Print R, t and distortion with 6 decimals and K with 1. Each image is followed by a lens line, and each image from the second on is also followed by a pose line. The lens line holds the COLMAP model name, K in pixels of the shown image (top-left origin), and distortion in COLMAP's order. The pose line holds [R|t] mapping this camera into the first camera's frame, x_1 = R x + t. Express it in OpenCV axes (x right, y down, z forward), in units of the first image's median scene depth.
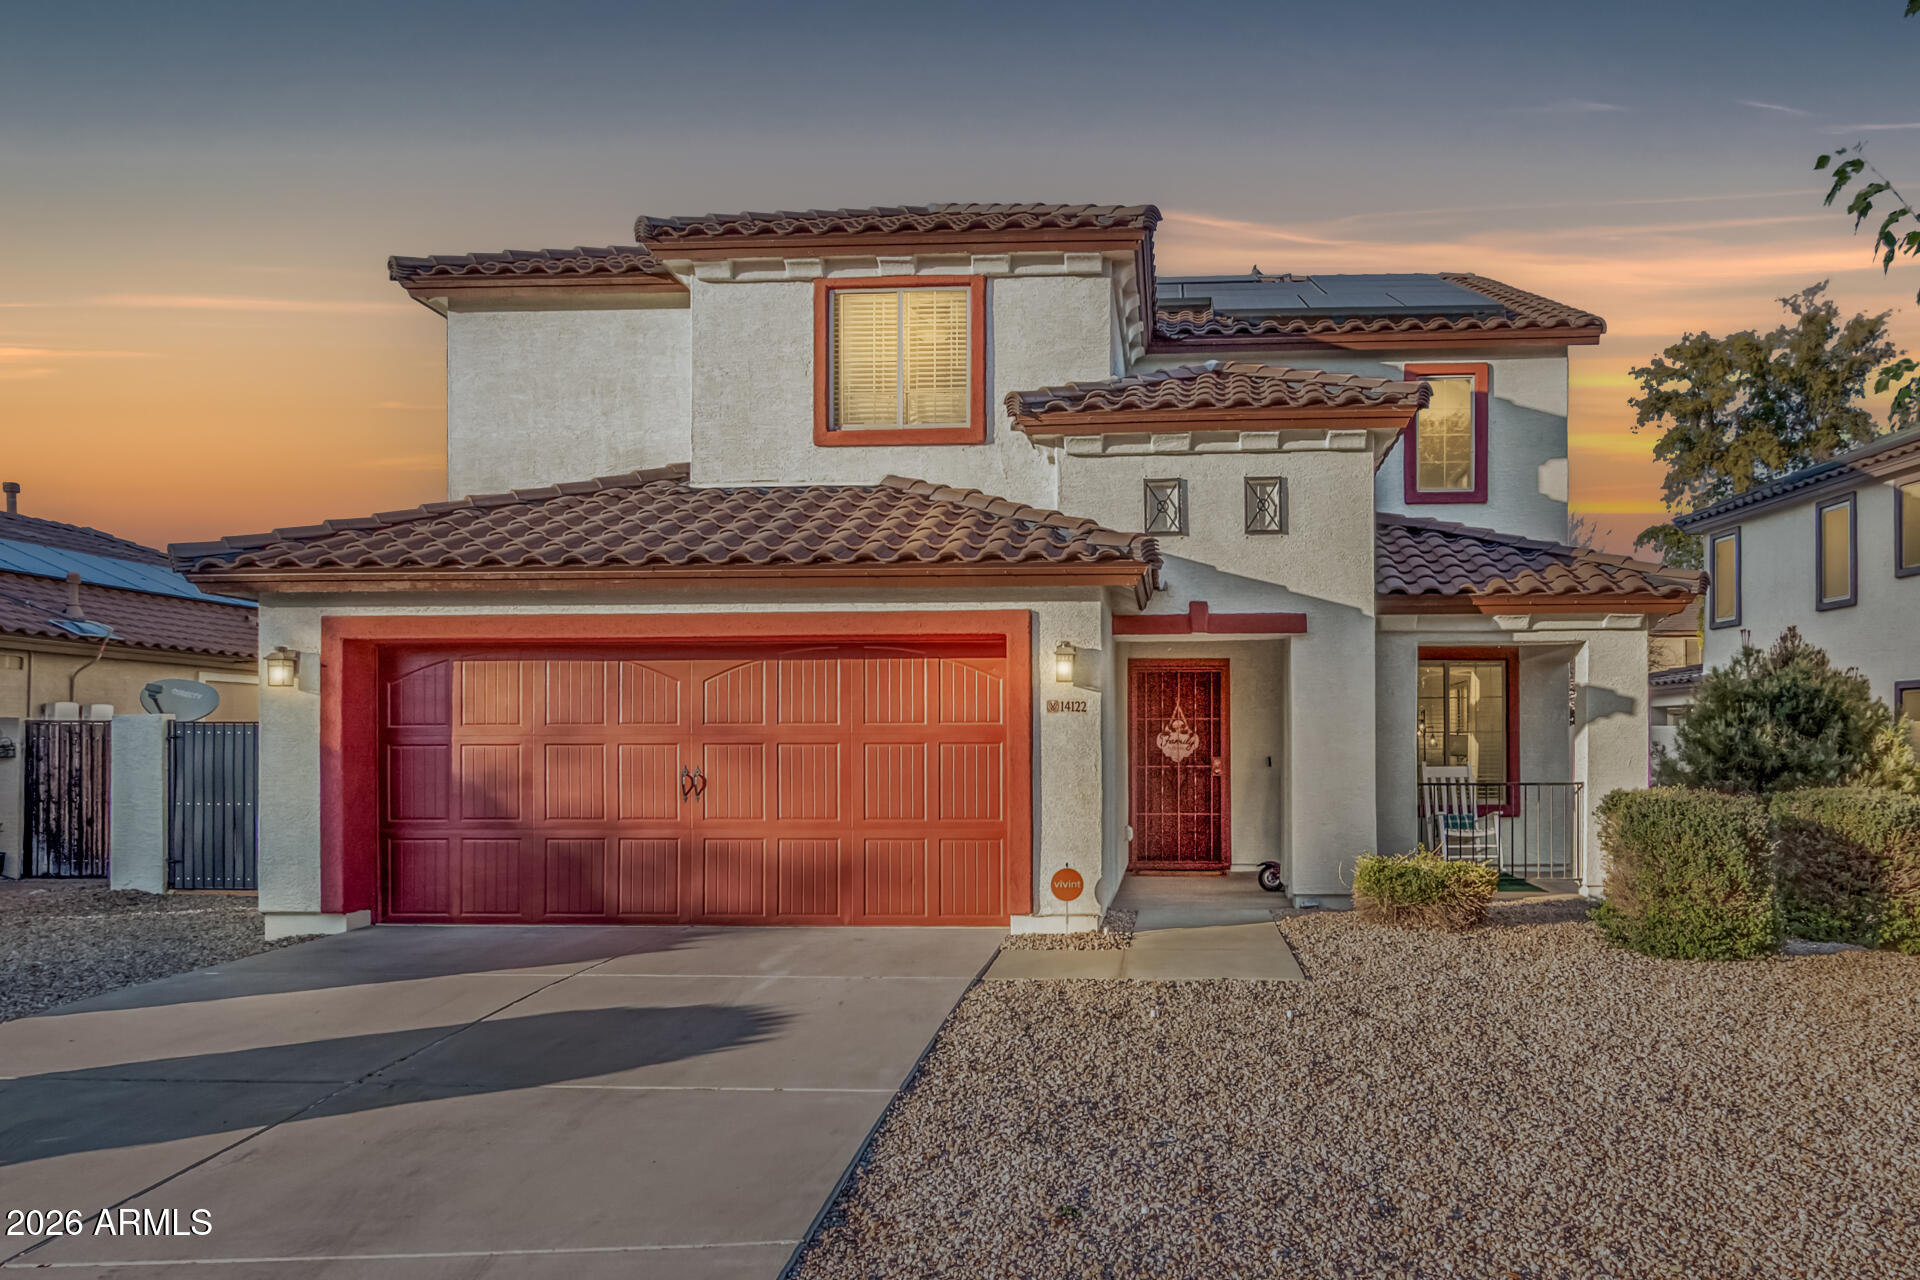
lens RADIAL K [[853.6, 0, 961.5], [0, 853.6, 739.2], [0, 0, 1]] dist [0.000417, -0.000023]
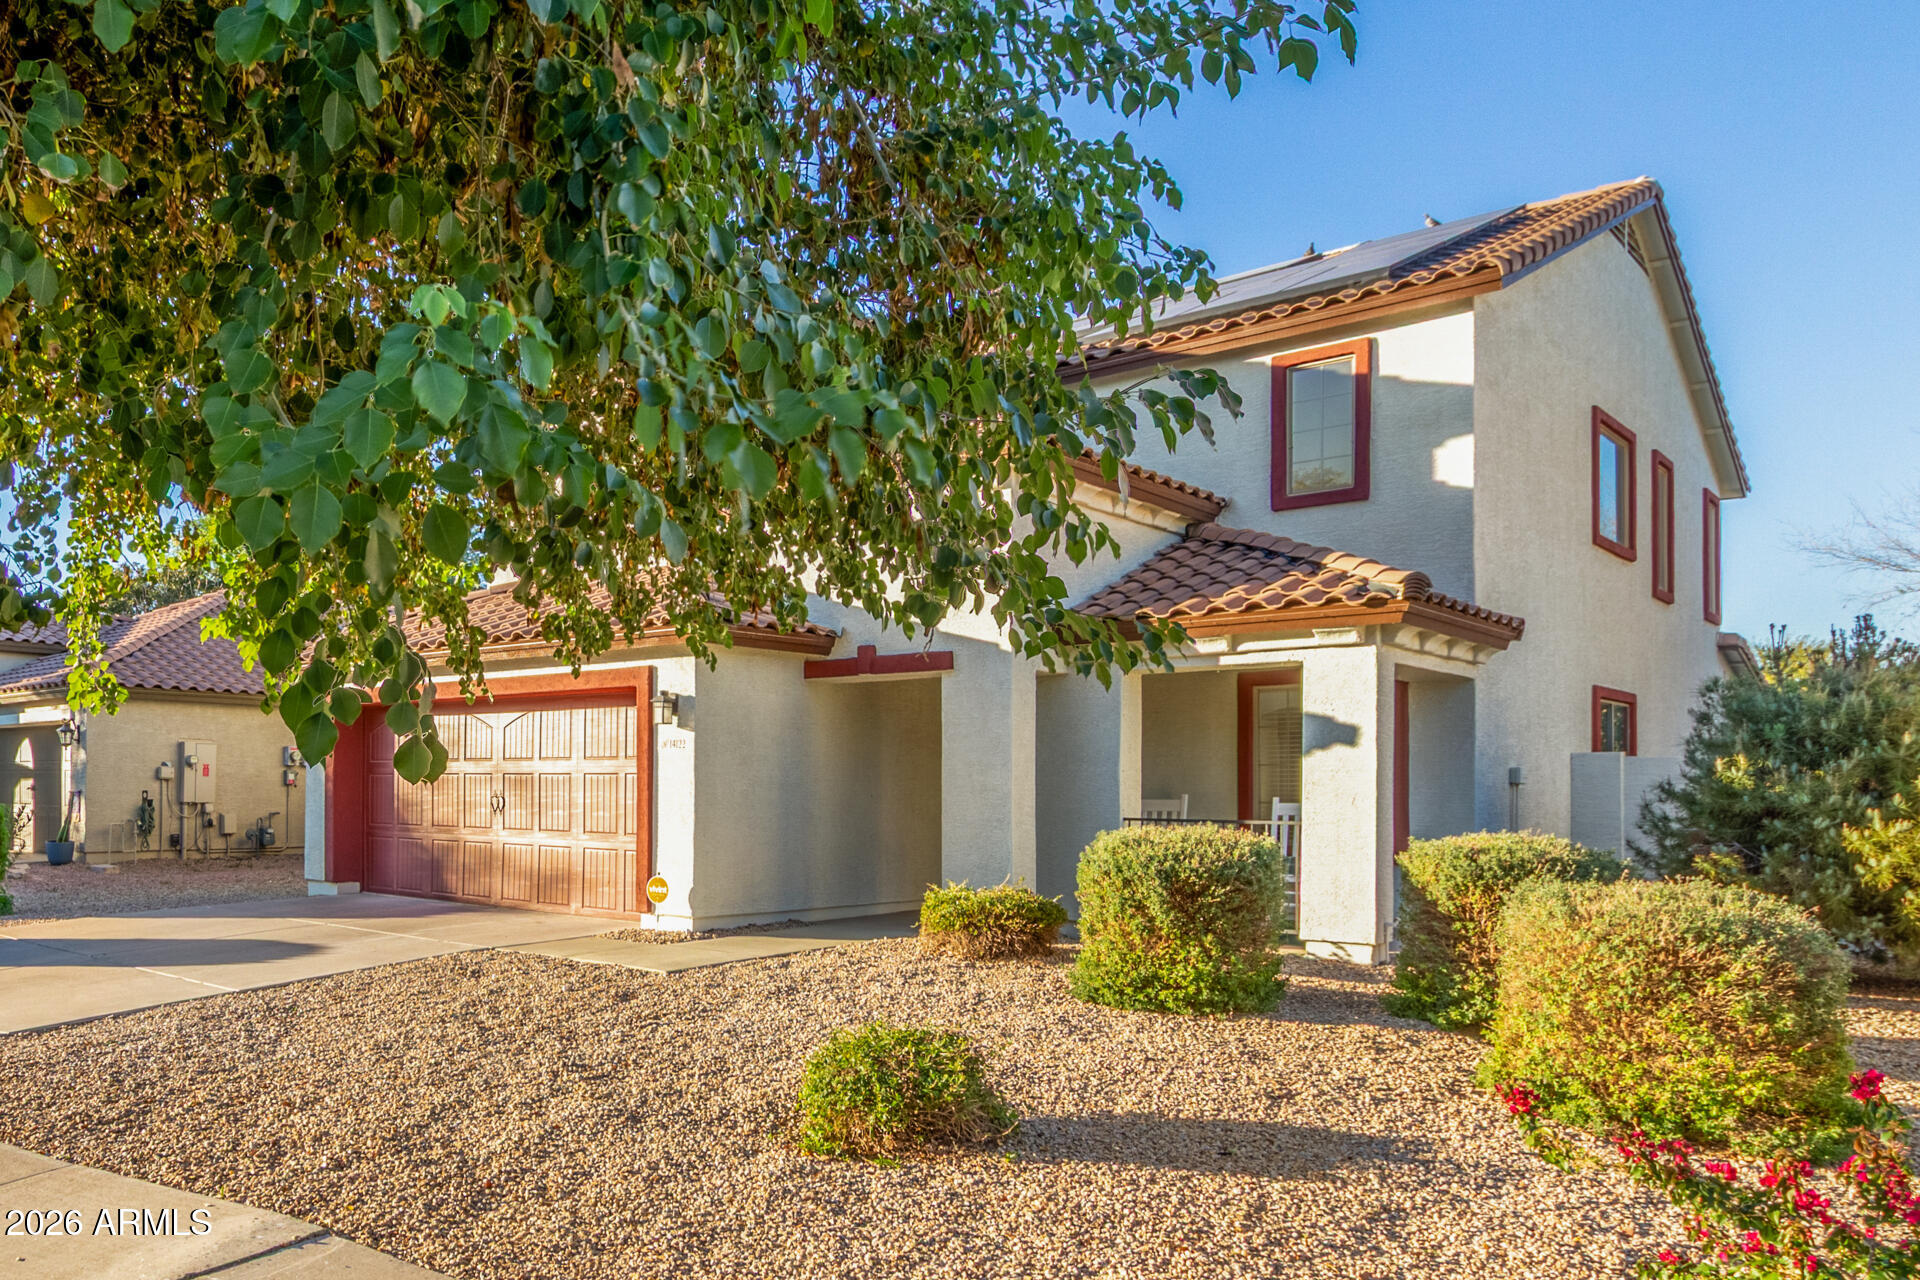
lens RADIAL K [[878.8, 0, 959.9], [0, 878.8, 759.8], [0, 0, 1]] dist [0.001476, 0.000220]
pose [[0.908752, -0.001075, -0.417334, 0.825725], [-0.002304, 0.999969, -0.007594, -0.005667], [0.417329, 0.007863, 0.908721, 0.026900]]
